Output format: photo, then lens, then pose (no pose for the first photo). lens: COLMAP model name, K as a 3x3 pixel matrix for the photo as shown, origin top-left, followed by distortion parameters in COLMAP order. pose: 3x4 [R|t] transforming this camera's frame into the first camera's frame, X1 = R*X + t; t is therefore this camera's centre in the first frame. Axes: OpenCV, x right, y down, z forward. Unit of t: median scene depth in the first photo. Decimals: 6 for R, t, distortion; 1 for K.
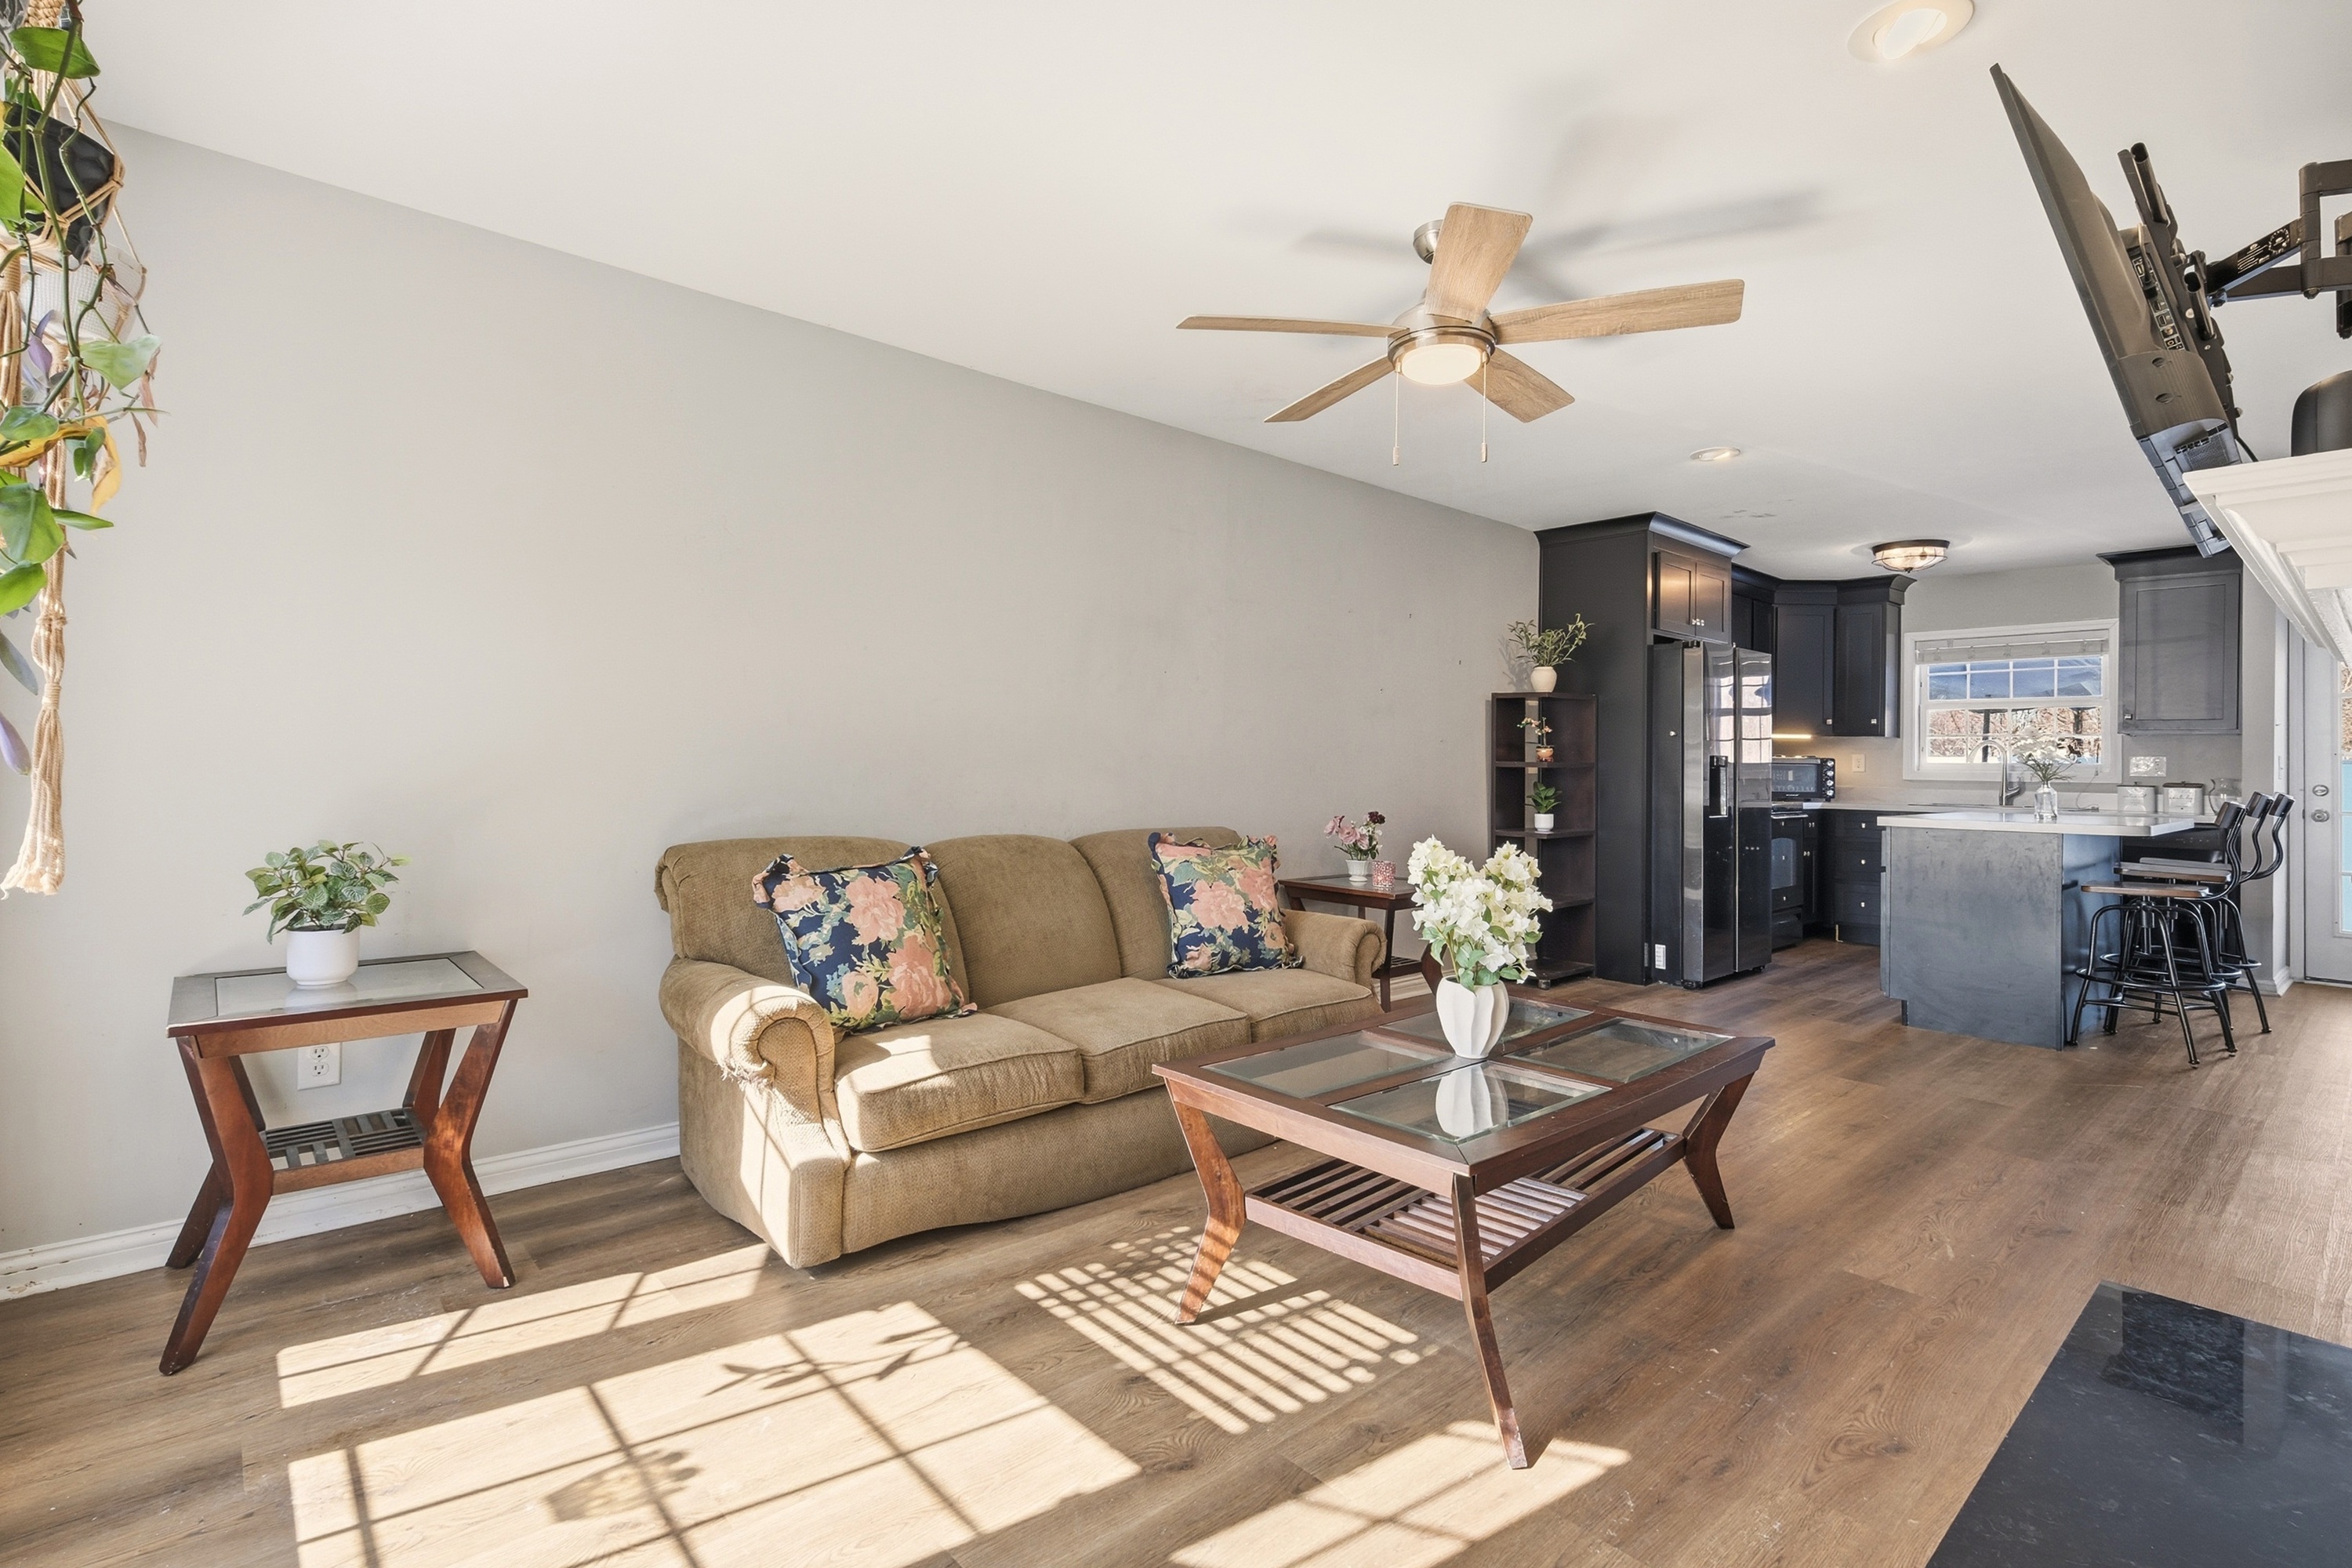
lens RADIAL K [[1091.9, 0, 1172.5], [0, 1091.9, 748.7], [0, 0, 1]] dist [-0.001618, -0.000212]
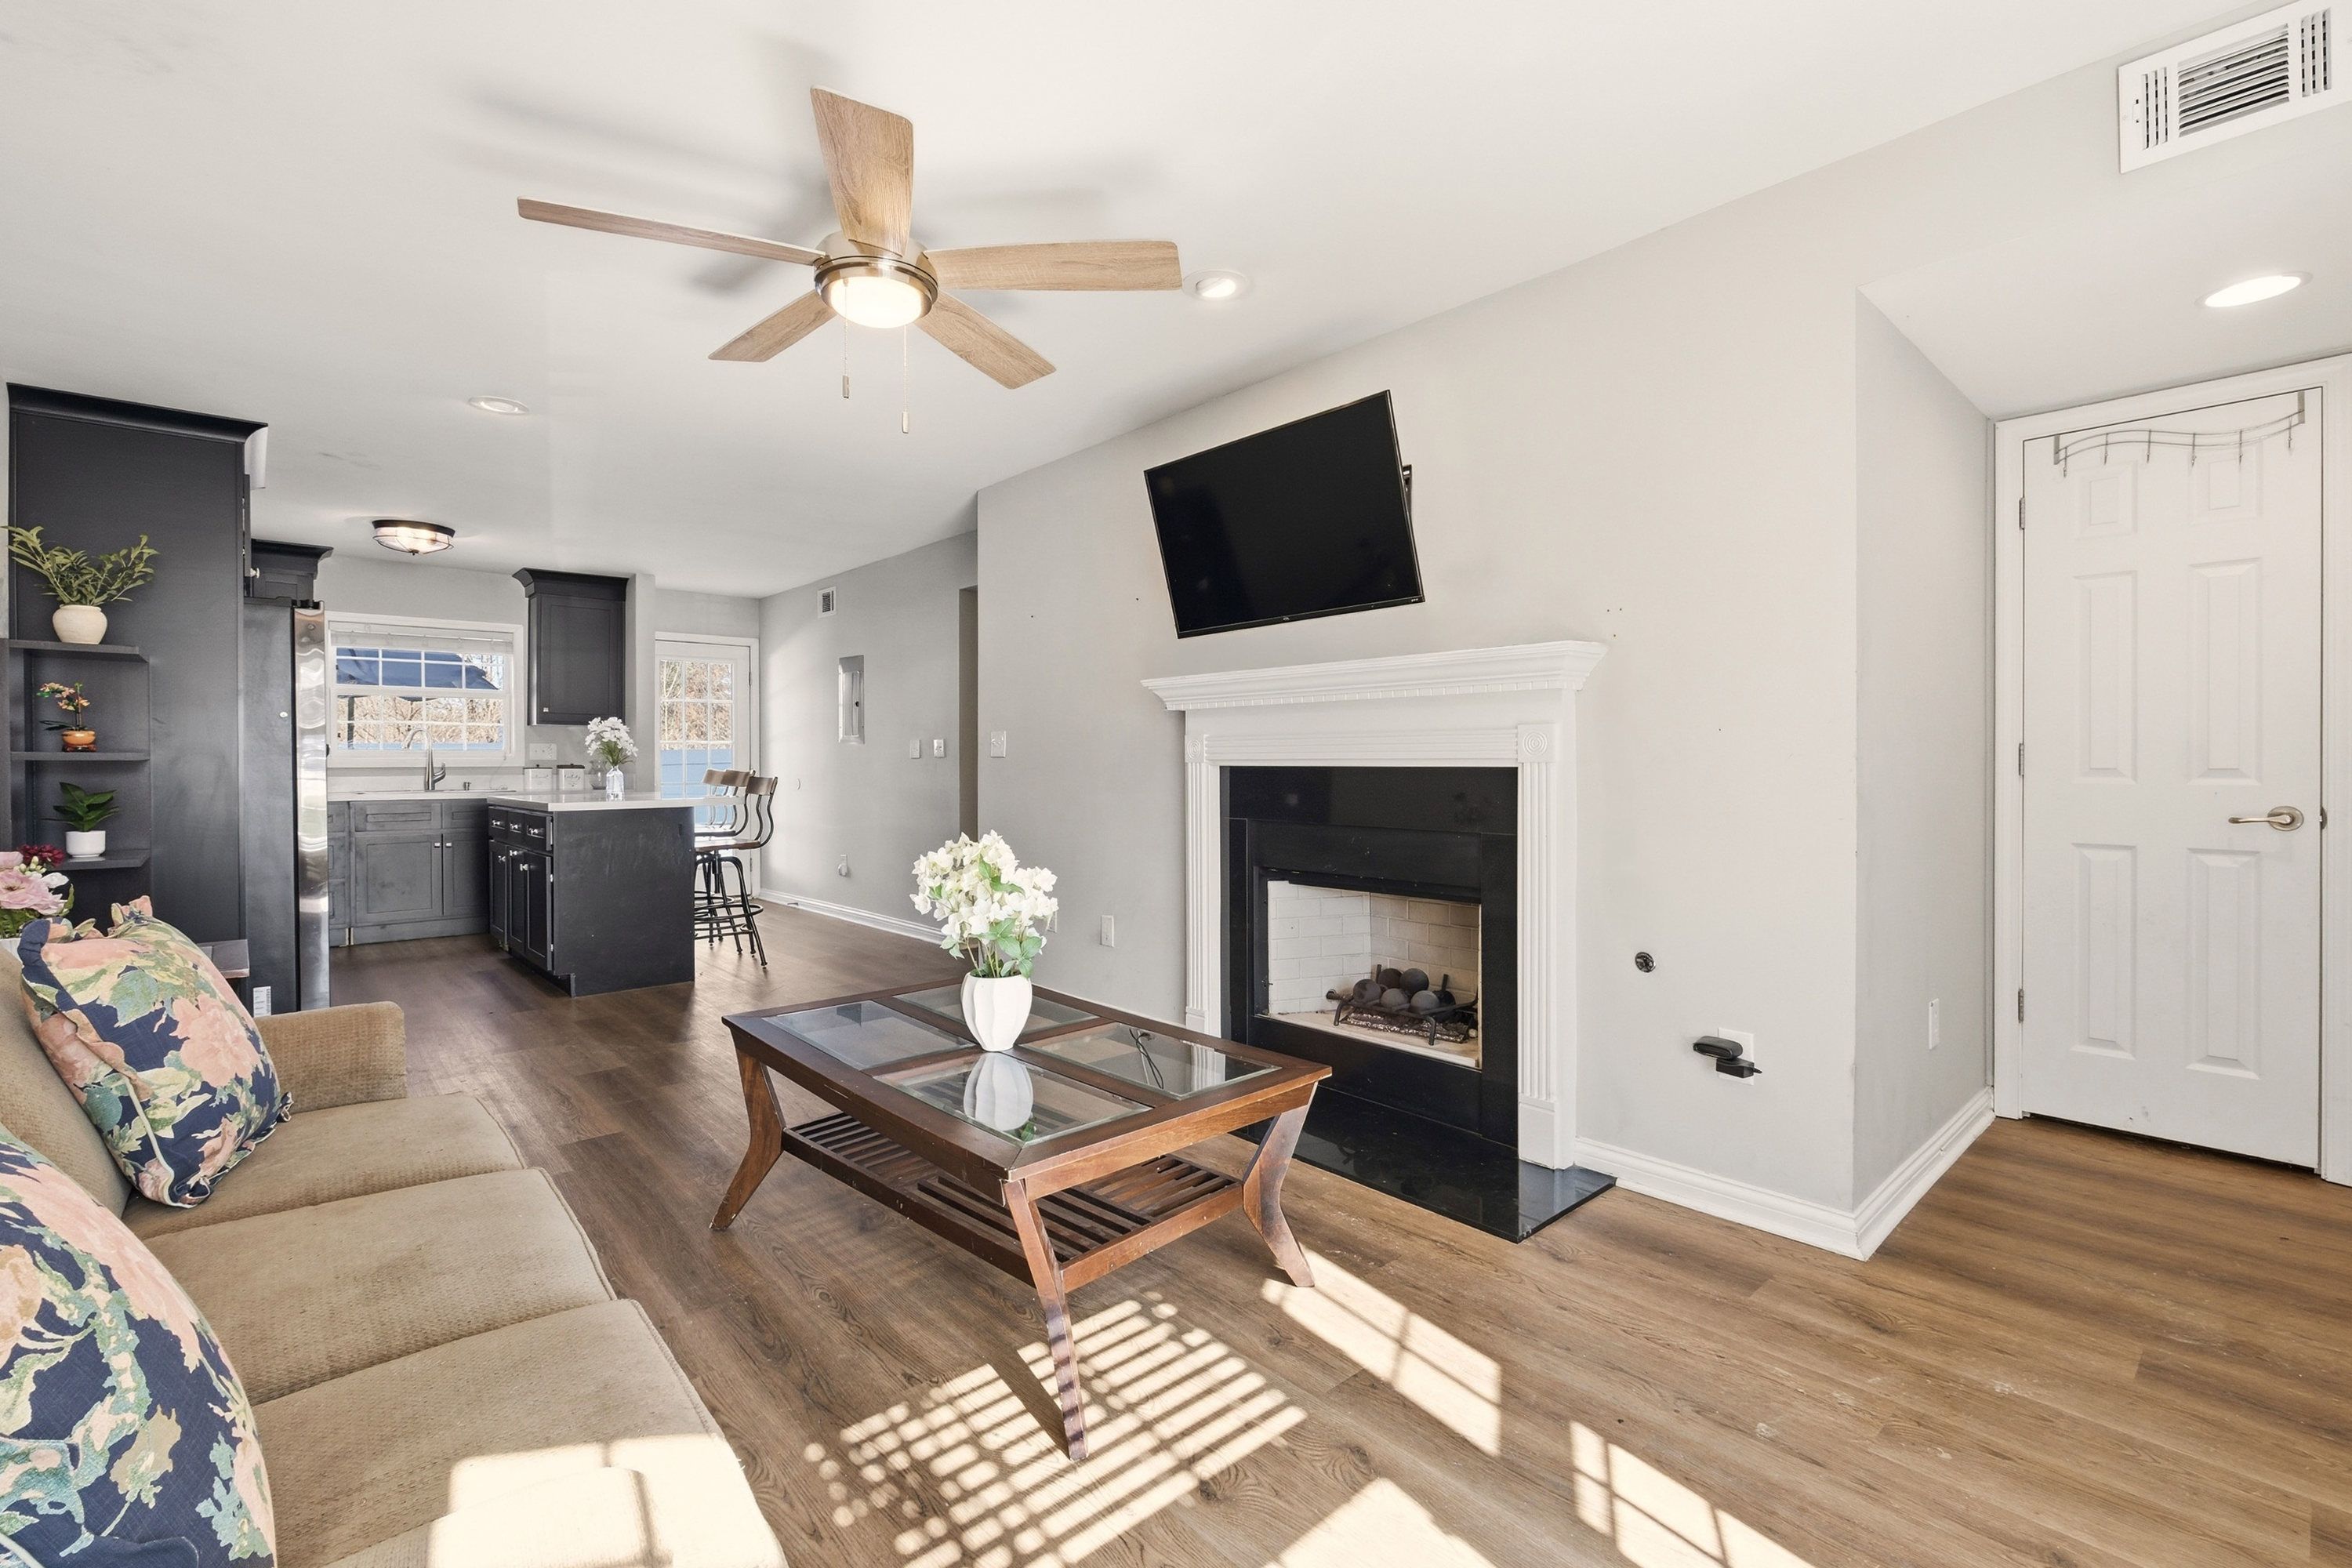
lens RADIAL K [[1036.8, 0, 1173.2], [0, 1036.8, 770.5], [0, 0, 1]] dist [-0.004608, -0.000472]
pose [[-0.002359, -0.025162, 0.999681, -0.713464], [-0.010951, 0.999624, 0.025135, 0.001567], [-0.999937, -0.010889, -0.002633, 0.903536]]
